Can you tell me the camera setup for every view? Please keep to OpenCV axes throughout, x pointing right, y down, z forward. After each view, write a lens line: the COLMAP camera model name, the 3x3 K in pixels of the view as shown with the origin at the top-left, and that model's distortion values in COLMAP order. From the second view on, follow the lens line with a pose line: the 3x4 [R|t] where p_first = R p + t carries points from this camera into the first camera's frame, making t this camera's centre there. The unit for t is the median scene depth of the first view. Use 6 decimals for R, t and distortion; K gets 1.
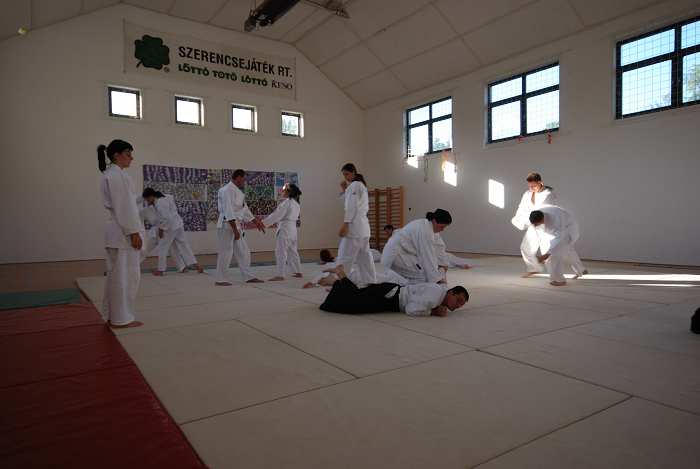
lens RADIAL K [[463.6, 0, 350.0], [0, 463.6, 234.5], [0, 0, 1]] dist [0.046732, -0.000007]
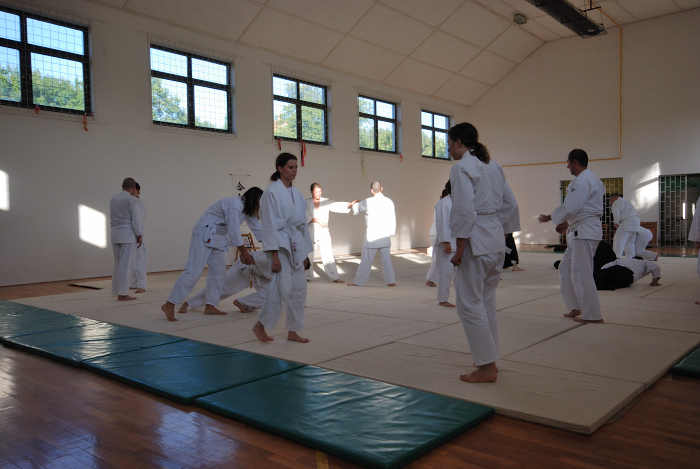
lens RADIAL K [[585.9, 0, 350.0], [0, 585.9, 234.5], [0, 0, 1]] dist [0.055690, 0.001551]
pose [[-0.256390, 0.012617, 0.966491, -0.573413], [0.059020, 0.998253, 0.002626, -0.003141], [-0.964770, 0.057716, -0.256686, 0.796716]]
